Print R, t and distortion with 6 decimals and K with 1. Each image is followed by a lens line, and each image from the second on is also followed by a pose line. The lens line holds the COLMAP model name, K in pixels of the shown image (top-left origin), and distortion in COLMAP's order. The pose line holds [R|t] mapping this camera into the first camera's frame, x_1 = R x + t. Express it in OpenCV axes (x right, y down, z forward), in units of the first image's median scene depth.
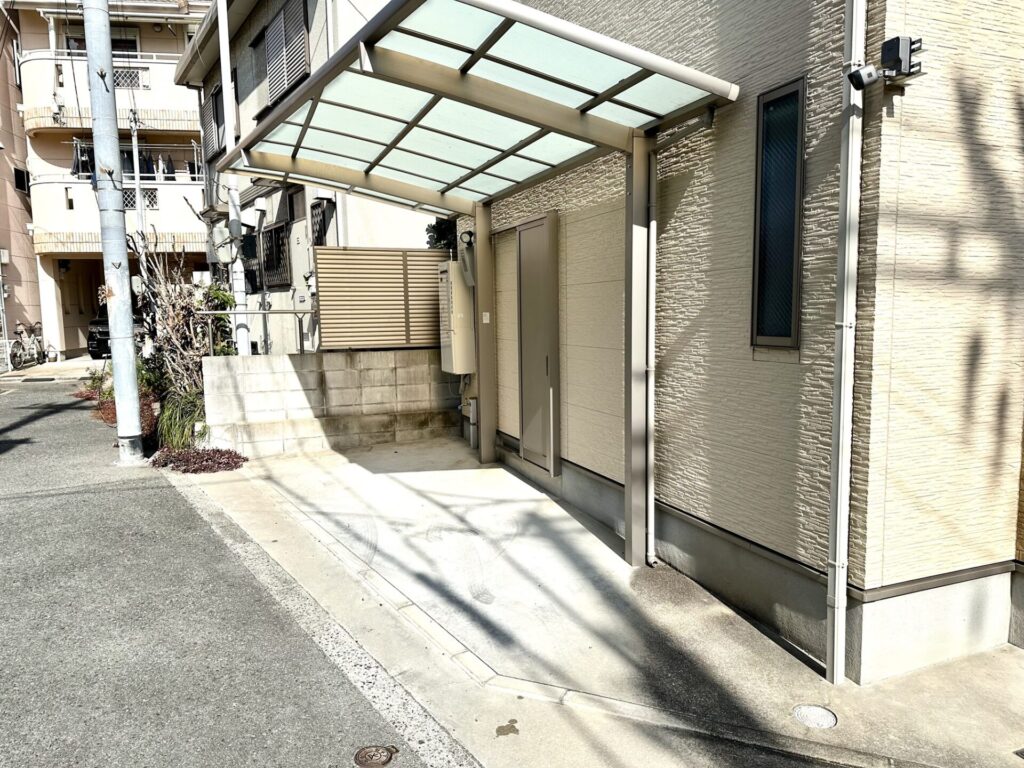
lens RADIAL K [[709.4, 0, 517.0], [0, 709.4, 385.4], [0, 0, 1]] dist [0.055891, -0.060404]
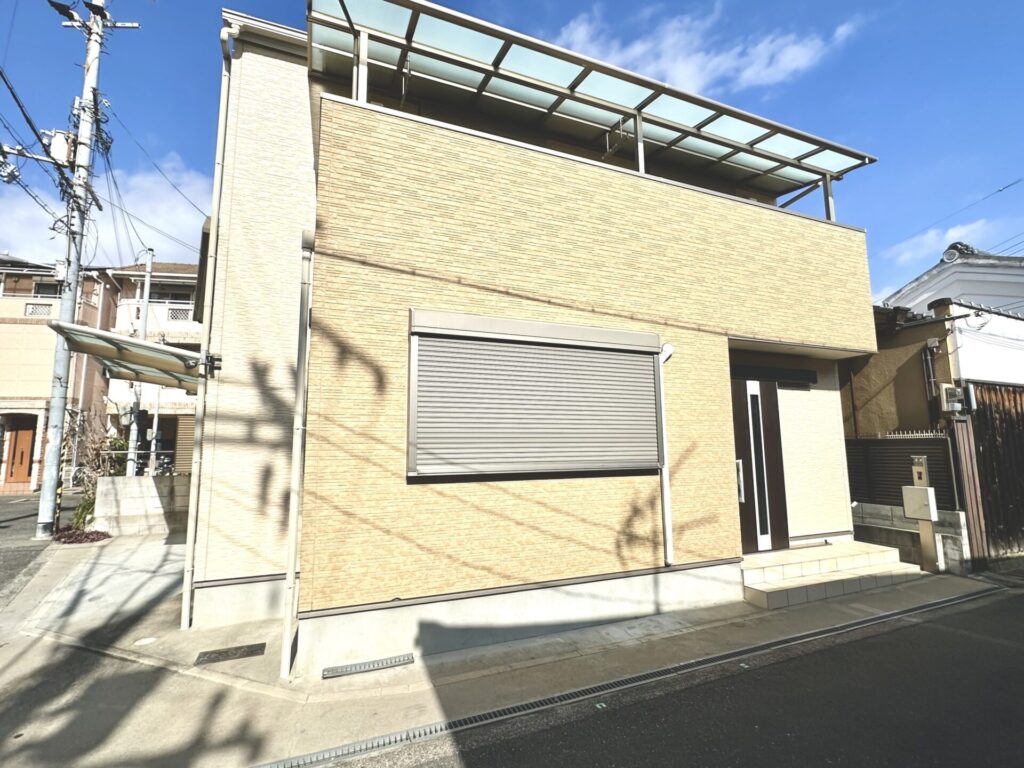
lens RADIAL K [[483.5, 0, 512.0], [0, 483.5, 384.0], [0, 0, 1]] dist [-0.001972, -0.000376]
pose [[0.999841, 0.008863, 0.015448, 0.564879], [-0.004930, 0.971220, -0.238132, 0.015996], [-0.017114, 0.238018, 0.971110, -0.240783]]
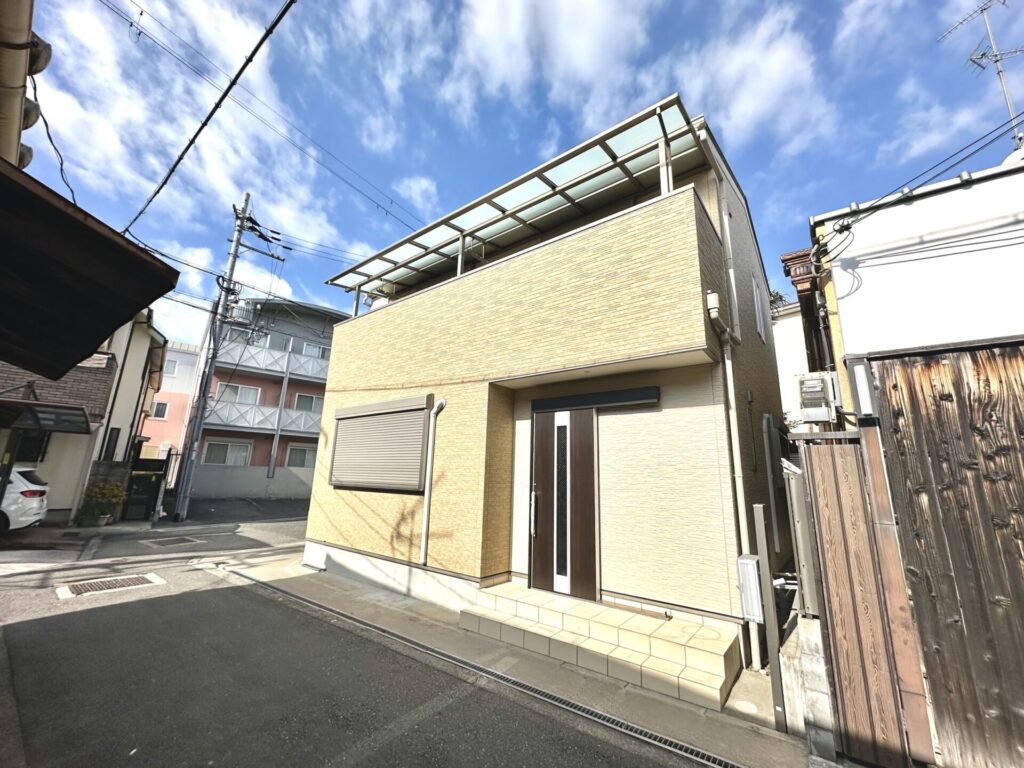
lens RADIAL K [[409.3, 0, 511.9], [0, 409.3, 380.4], [0, 0, 1]] dist [0.009657, 0.000022]
pose [[0.498860, -0.167535, -0.850336, 1.574633], [-0.124620, 0.957077, -0.261675, -0.049245], [0.857676, 0.236508, 0.456569, 0.165034]]
